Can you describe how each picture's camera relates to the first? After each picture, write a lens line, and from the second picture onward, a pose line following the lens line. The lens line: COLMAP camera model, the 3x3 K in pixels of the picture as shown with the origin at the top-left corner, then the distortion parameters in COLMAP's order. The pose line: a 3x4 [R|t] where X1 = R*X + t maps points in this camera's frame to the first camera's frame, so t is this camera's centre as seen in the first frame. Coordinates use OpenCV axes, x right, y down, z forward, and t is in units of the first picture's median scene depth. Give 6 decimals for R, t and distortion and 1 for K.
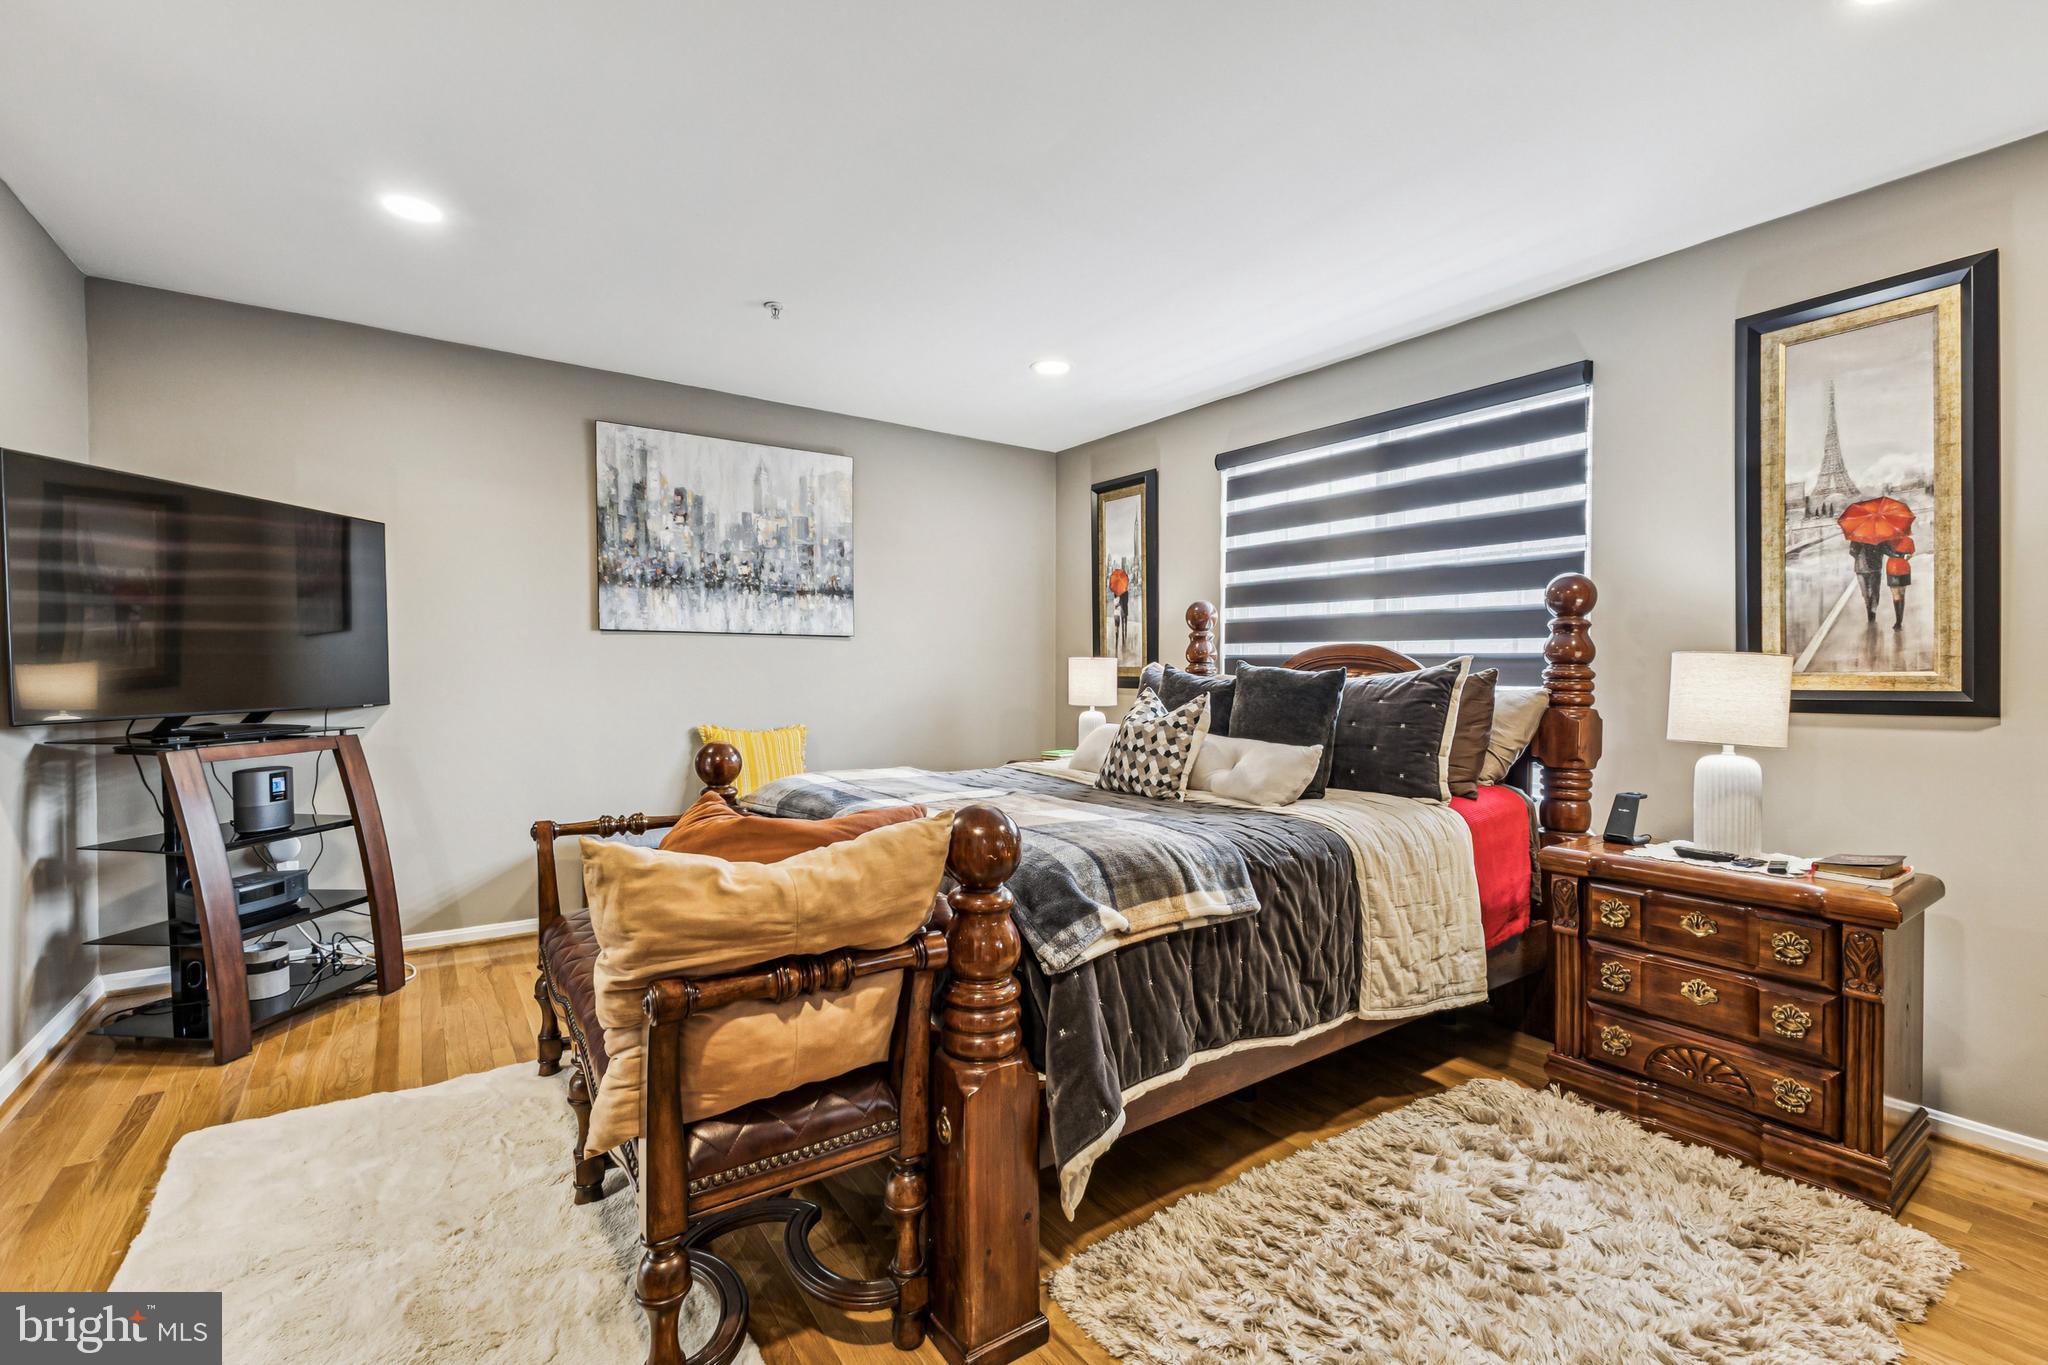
lens RADIAL K [[889.1, 0, 1032.9], [0, 889.1, 686.3], [0, 0, 1]] dist [0.008565, -0.000786]
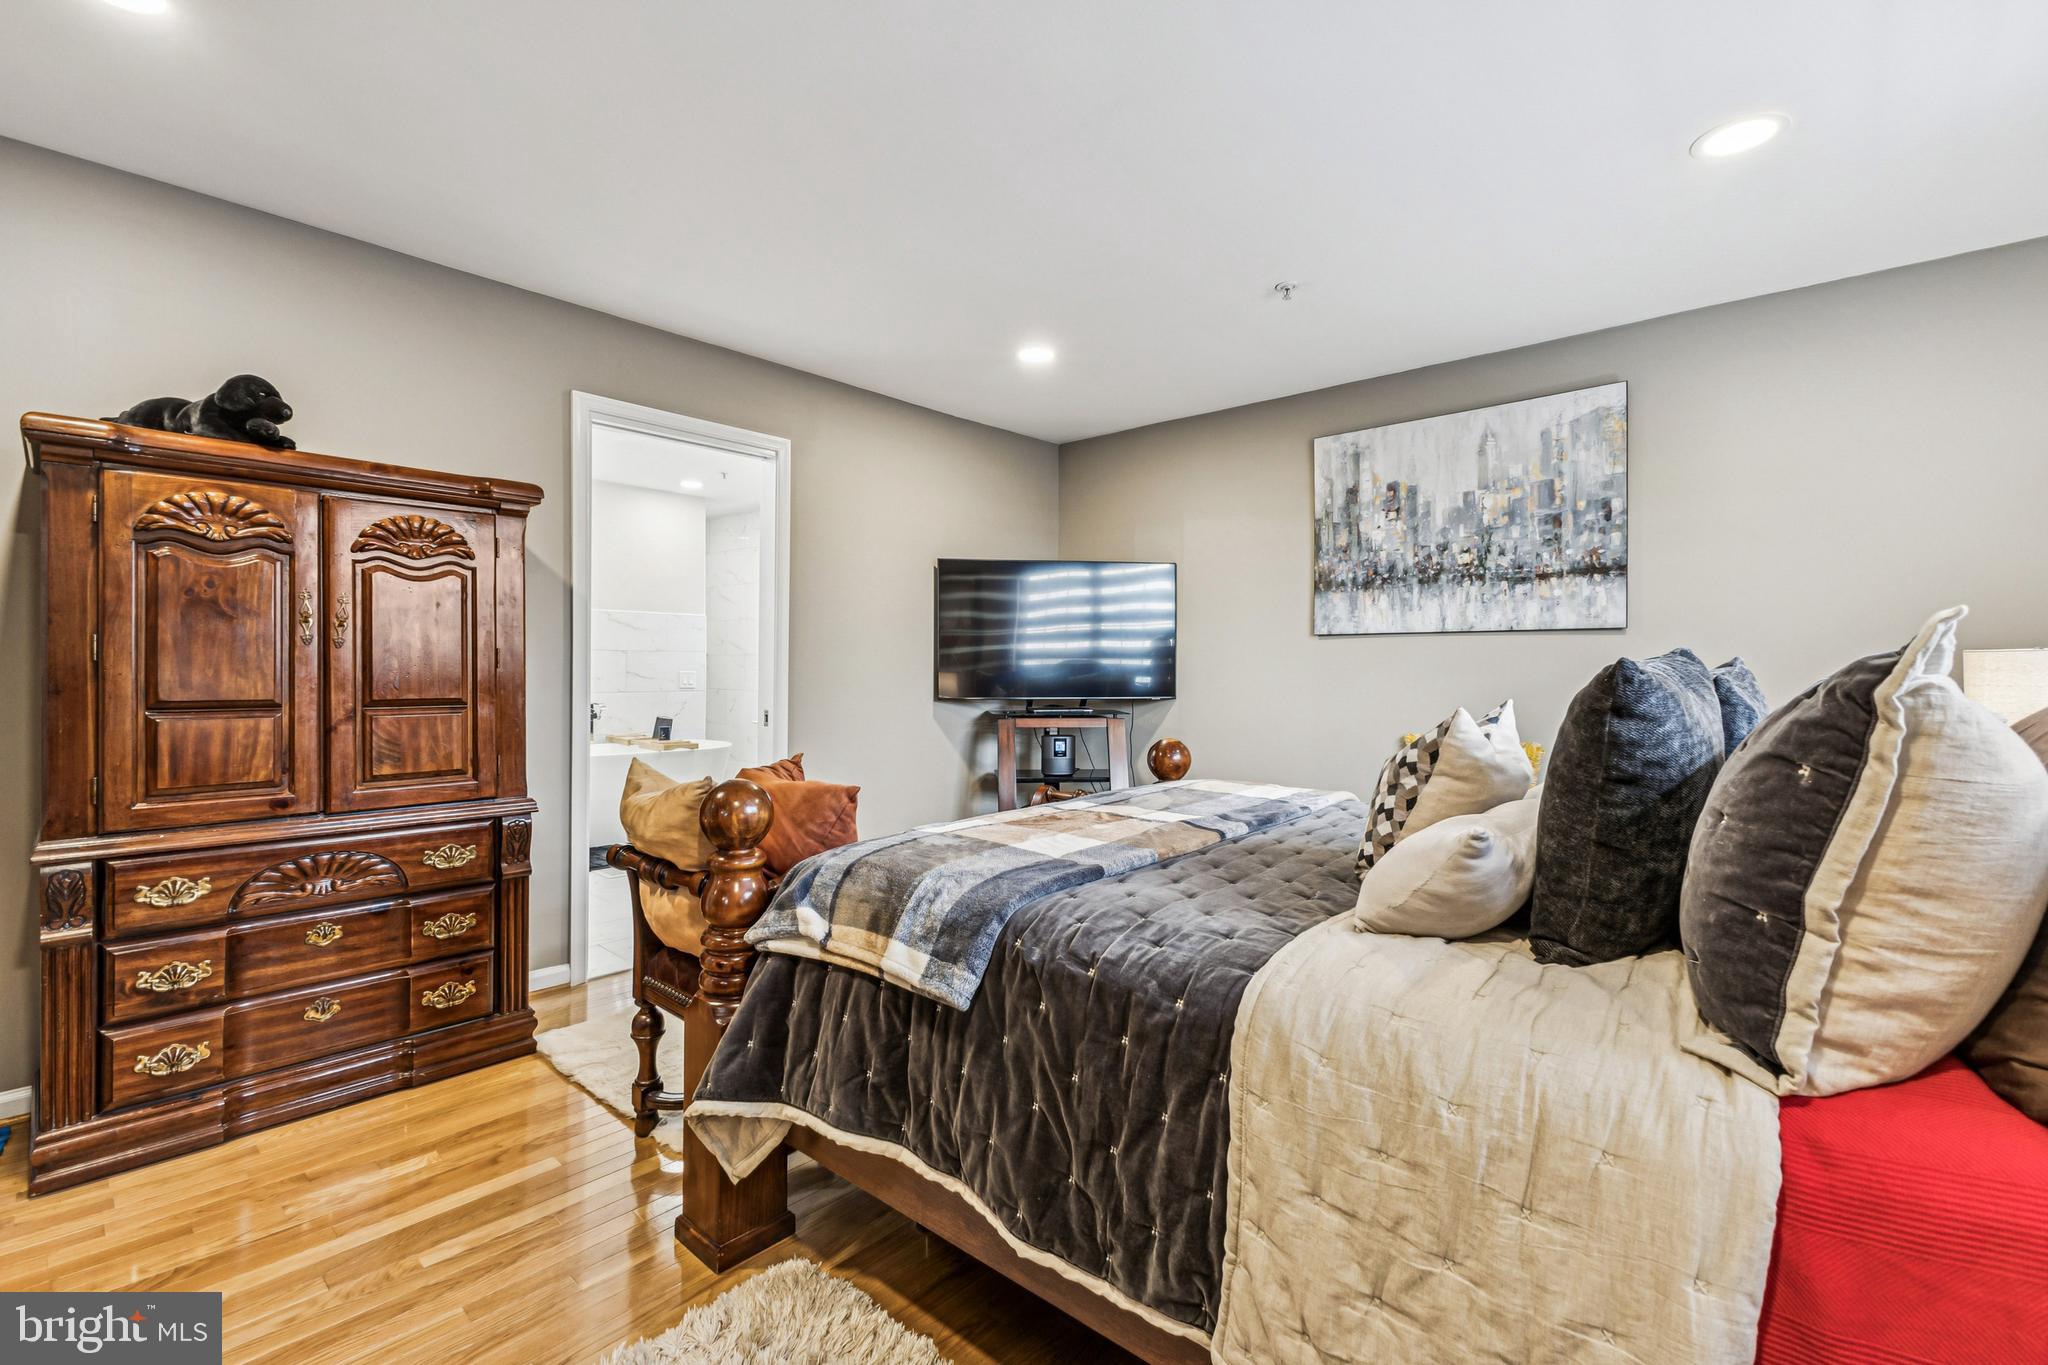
lens RADIAL K [[889.1, 0, 1036.0], [0, 889.1, 675.7], [0, 0, 1]] dist [0.008565, -0.000786]
pose [[0.228142, 0.002301, -0.973625, 0.433391], [-0.025535, 0.999667, -0.003620, -0.002889], [0.973293, 0.025687, 0.228125, 0.408475]]
